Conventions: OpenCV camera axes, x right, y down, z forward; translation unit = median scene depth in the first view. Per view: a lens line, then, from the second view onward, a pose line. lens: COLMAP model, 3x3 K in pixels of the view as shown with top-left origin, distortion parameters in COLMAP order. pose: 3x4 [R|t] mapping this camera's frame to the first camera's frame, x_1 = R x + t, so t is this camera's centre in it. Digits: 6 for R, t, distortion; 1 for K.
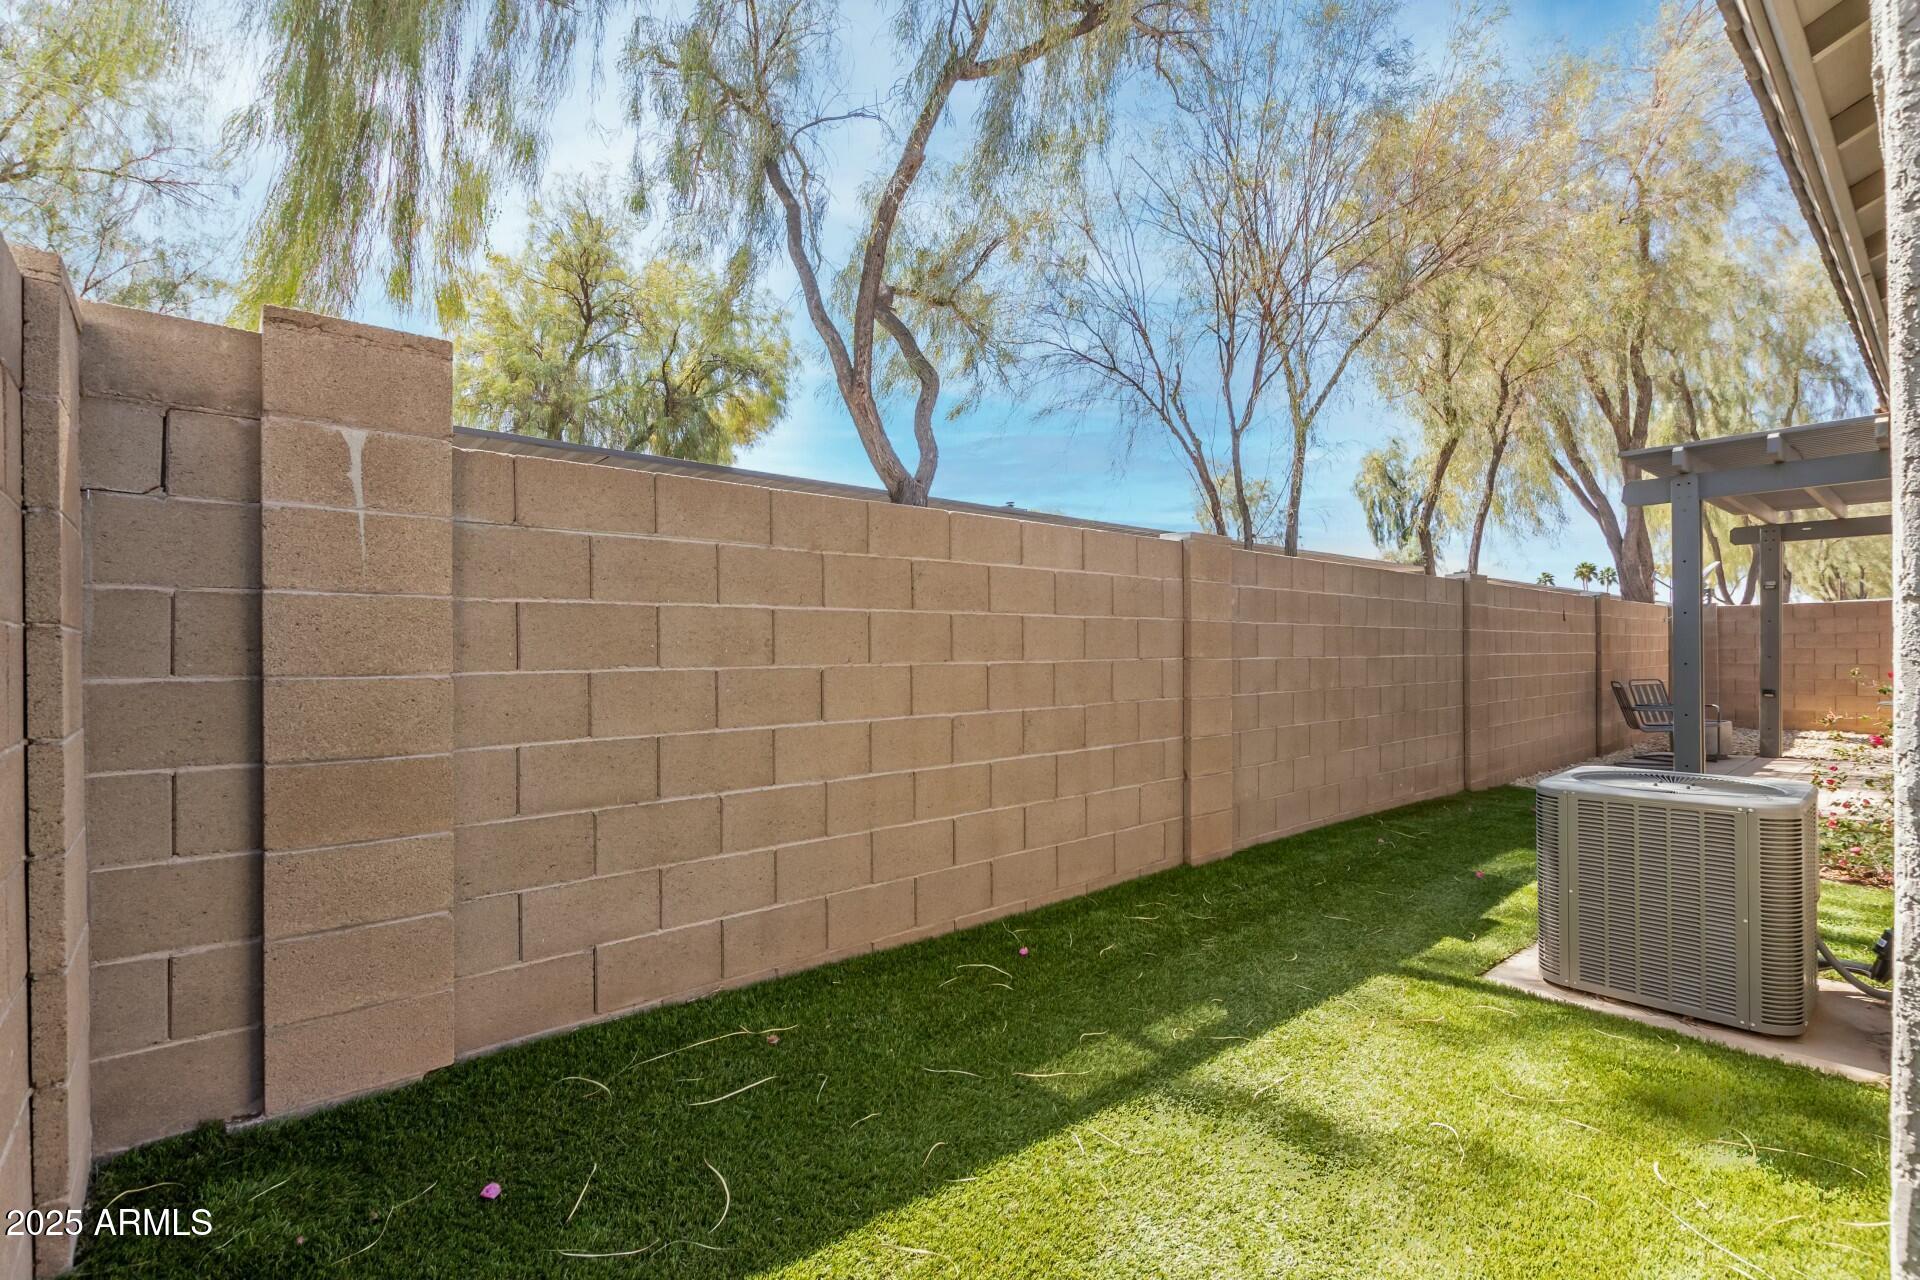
lens RADIAL K [[891.0, 0, 965.6], [0, 891.0, 641.6], [0, 0, 1]] dist [0.001712, 0.000124]
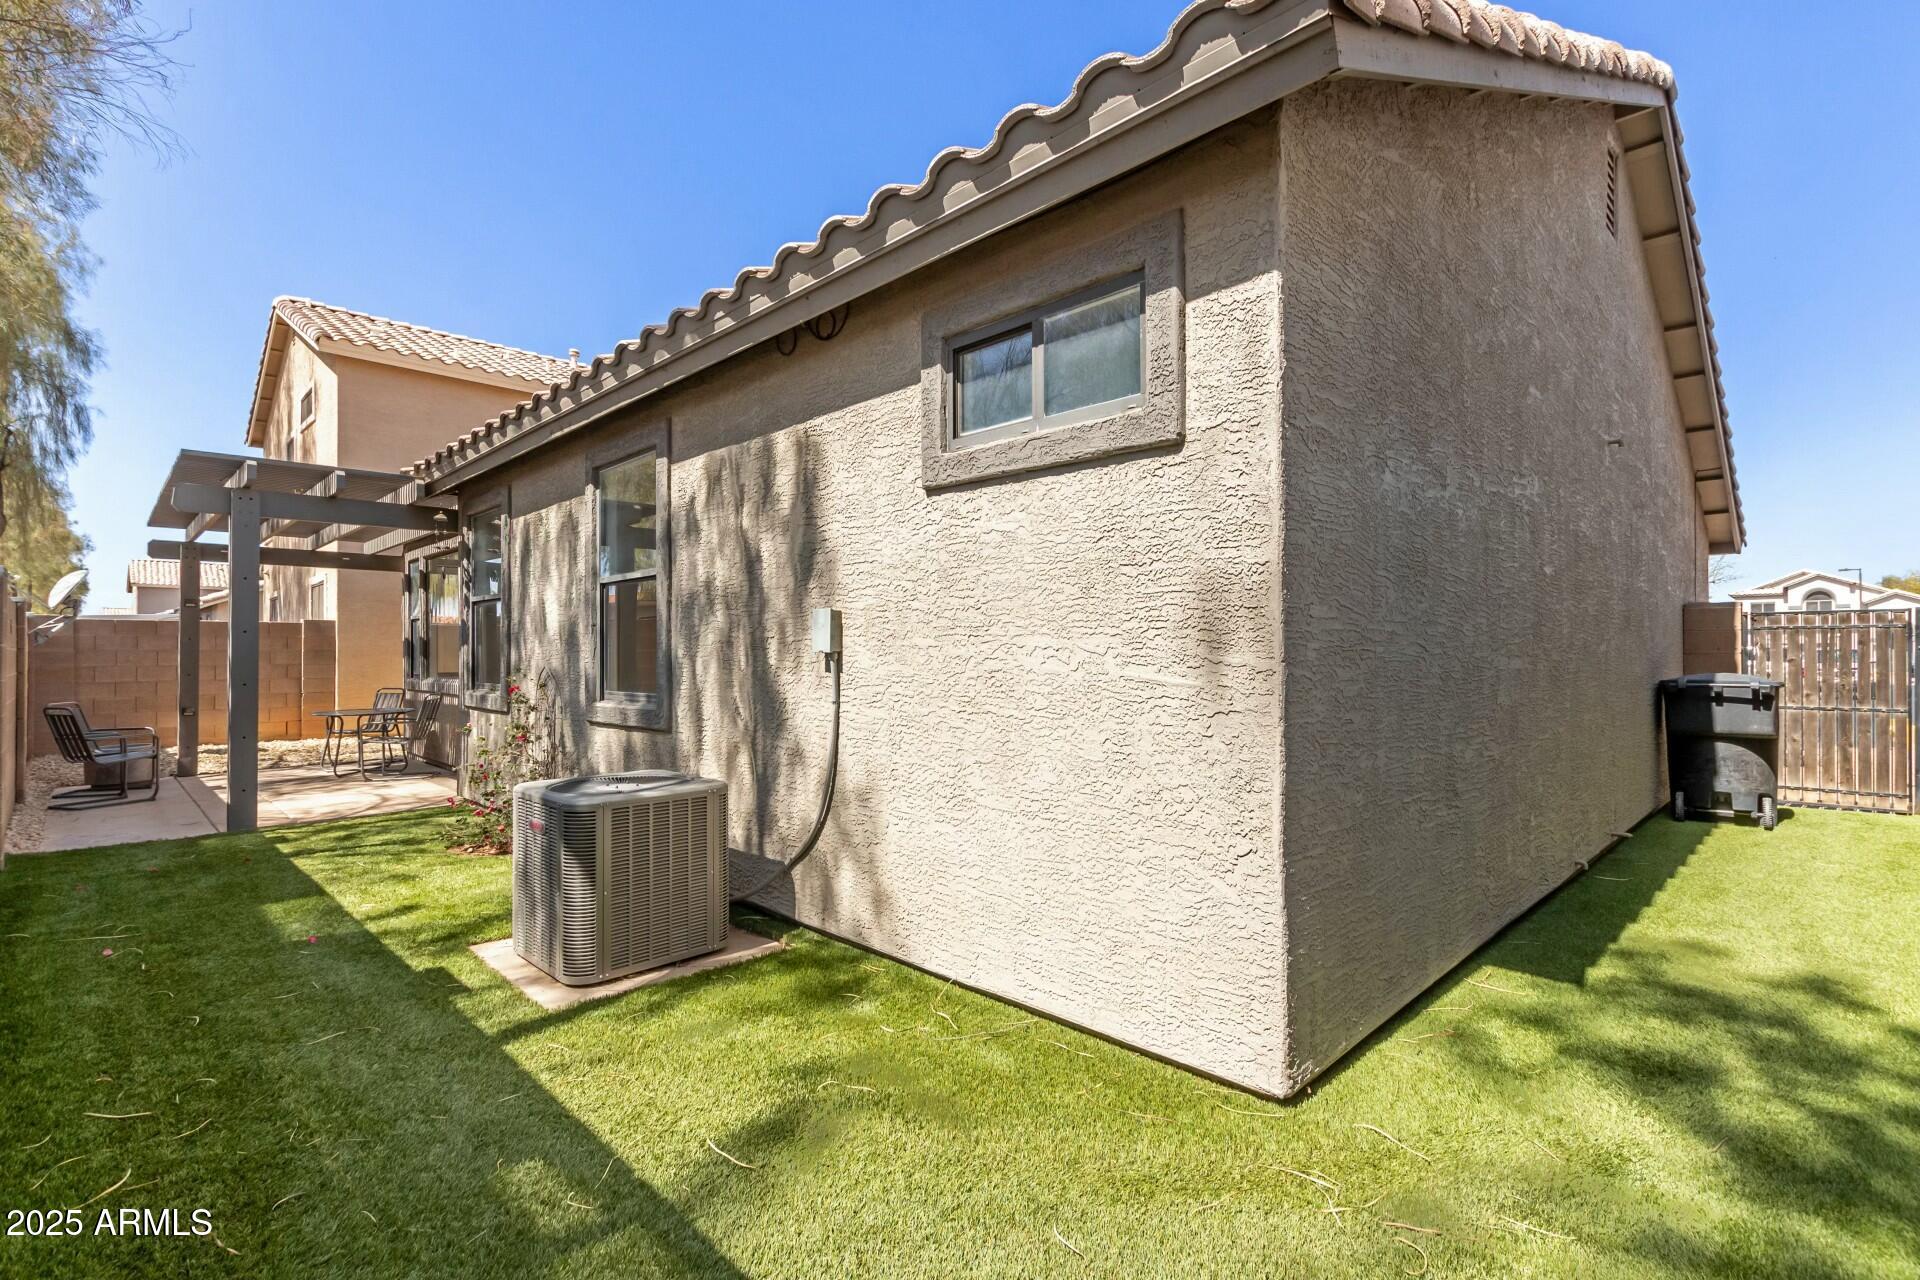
lens RADIAL K [[891.0, 0, 966.0], [0, 891.0, 646.0], [0, 0, 1]] dist [0.001712, 0.000124]
pose [[-0.060637, 0.009121, 0.998118, -0.461585], [0.000443, 0.999958, -0.009111, -0.016368], [-0.998160, -0.000110, -0.060639, 0.633421]]
